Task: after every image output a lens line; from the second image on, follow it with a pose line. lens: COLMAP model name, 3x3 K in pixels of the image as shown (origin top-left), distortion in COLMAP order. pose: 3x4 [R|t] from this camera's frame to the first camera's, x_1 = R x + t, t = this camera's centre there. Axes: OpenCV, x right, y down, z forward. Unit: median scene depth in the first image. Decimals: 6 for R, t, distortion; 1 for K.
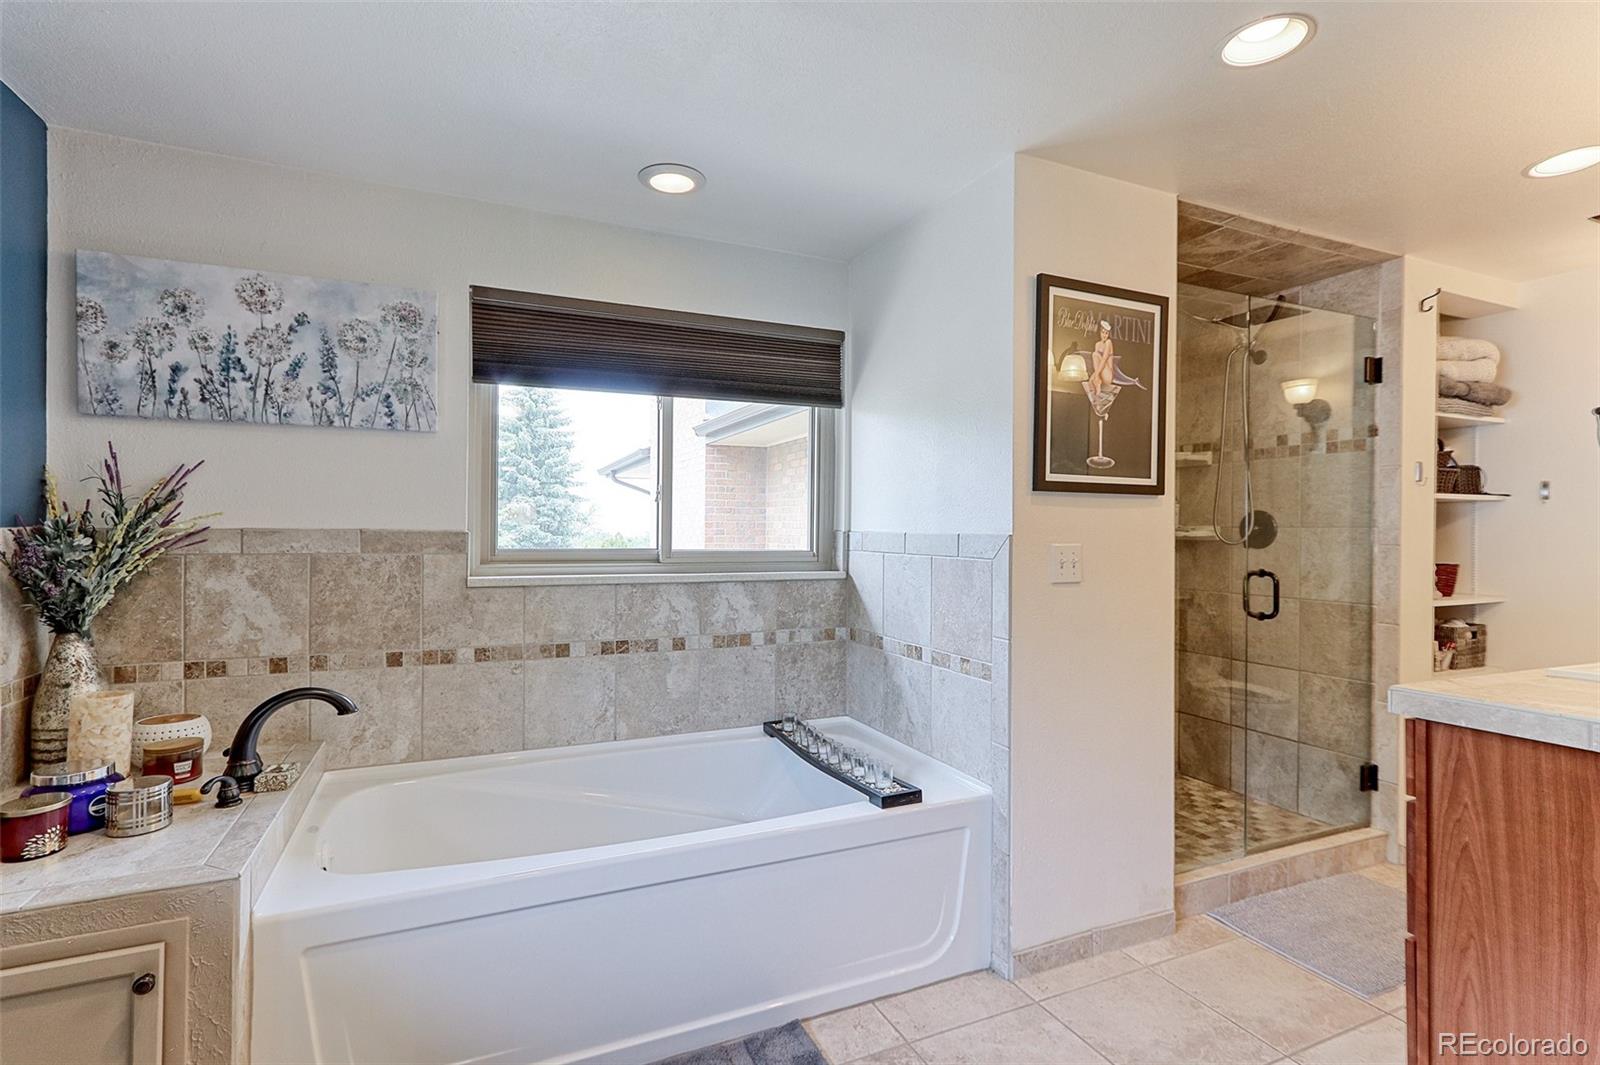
lens RADIAL K [[746.6, 0, 794.3], [0, 746.6, 531.7], [0, 0, 1]] dist [-0.001587, 0.000237]
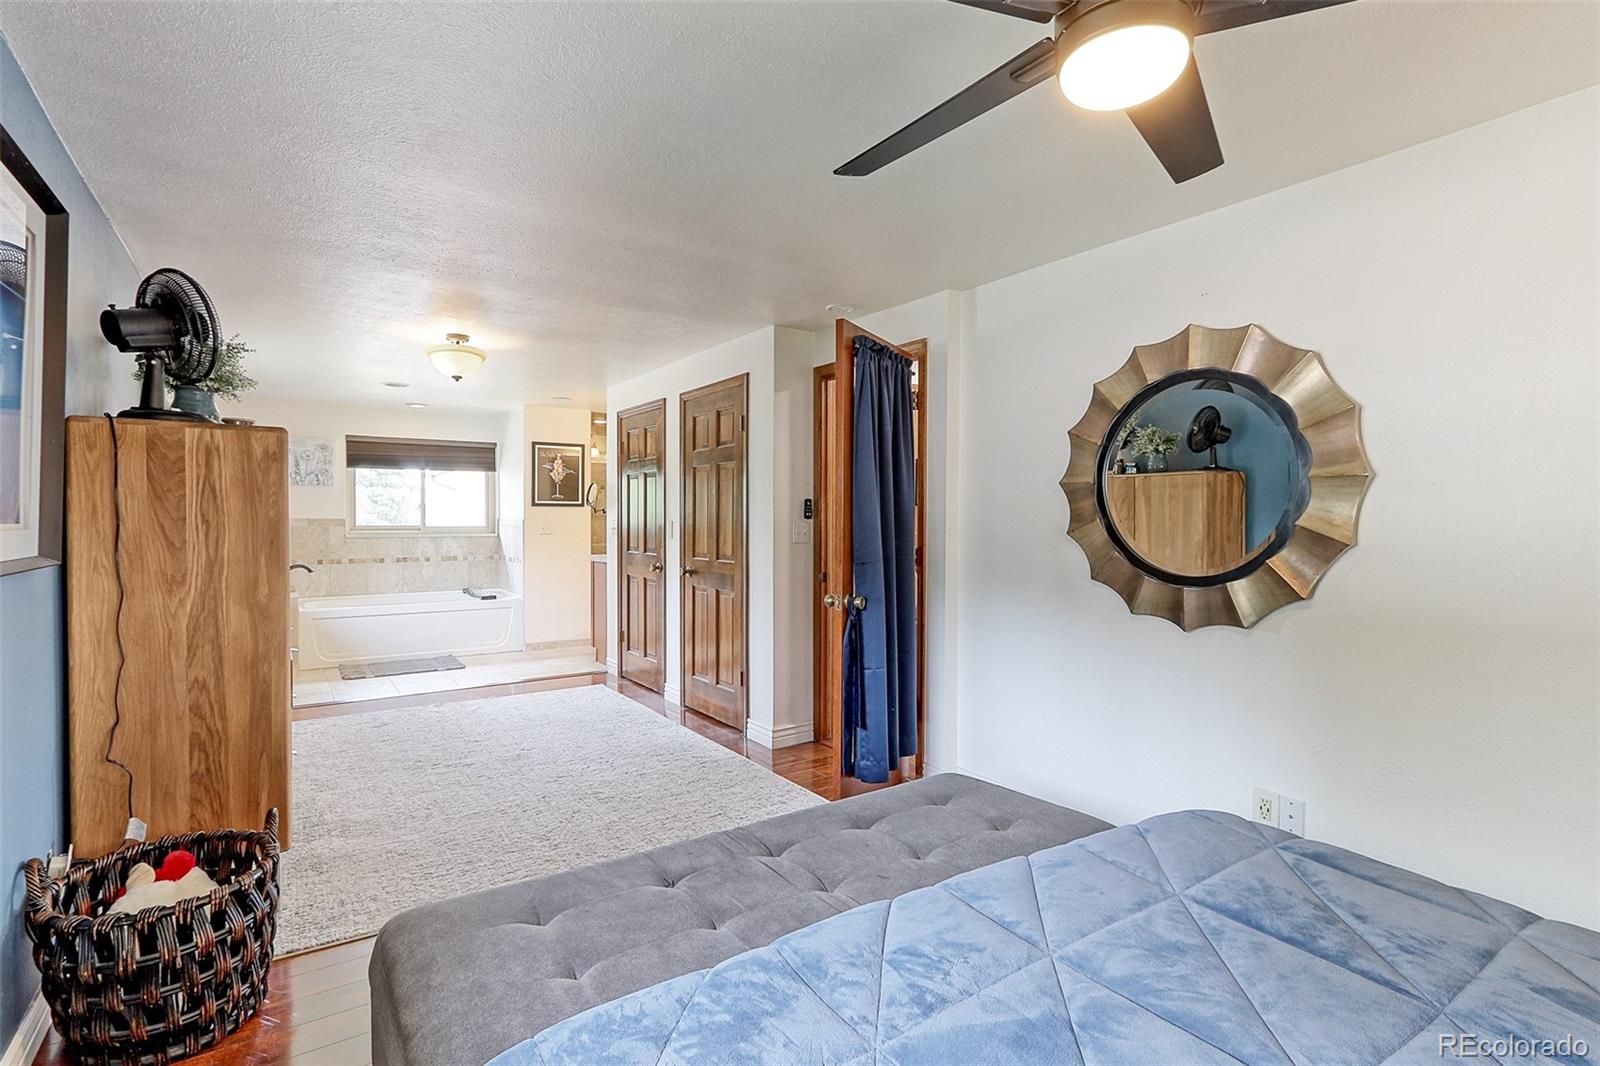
lens RADIAL K [[746.6, 0, 794.3], [0, 746.6, 532.2], [0, 0, 1]] dist [-0.001587, 0.000237]
pose [[0.983810, -0.007256, 0.179066, 0.631766], [0.004241, 0.999843, 0.017214, 0.007028], [-0.179163, -0.016176, 0.983686, -1.802029]]
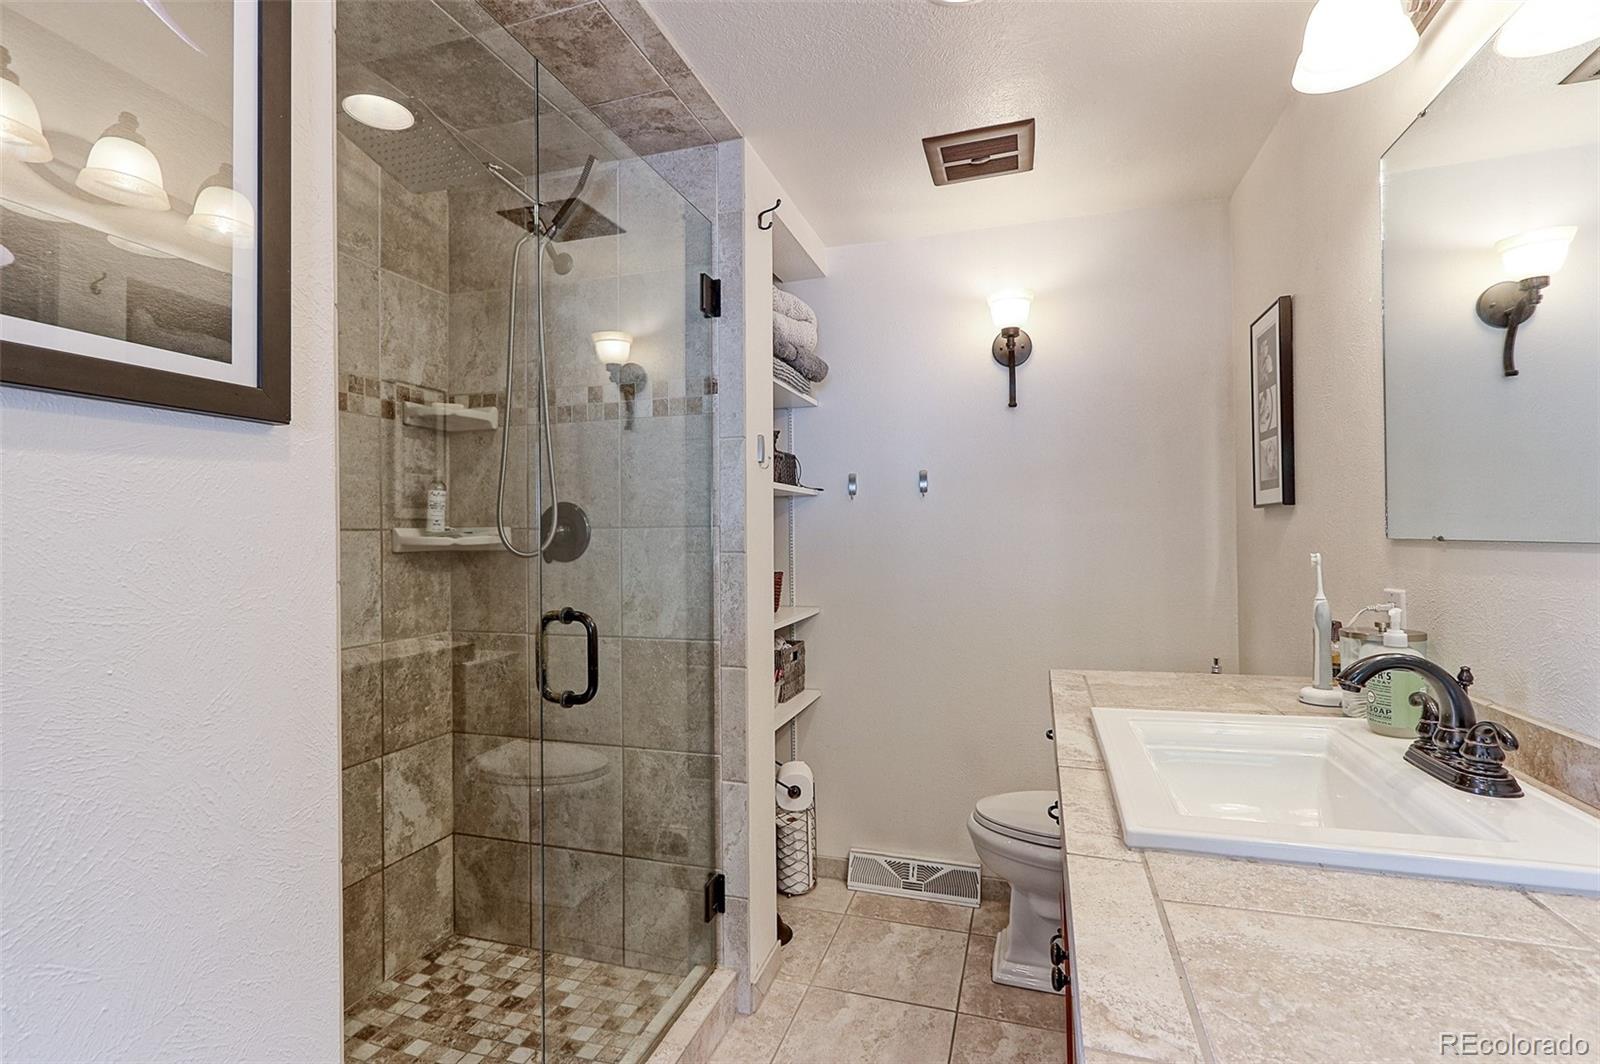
lens RADIAL K [[746.6, 0, 794.3], [0, 746.6, 531.2], [0, 0, 1]] dist [-0.001587, 0.000237]
pose [[0.662888, -0.008162, 0.748674, 0.314634], [0.014567, 0.999892, -0.001997, 0.000651], [-0.748577, 0.012229, 0.662935, 0.493180]]
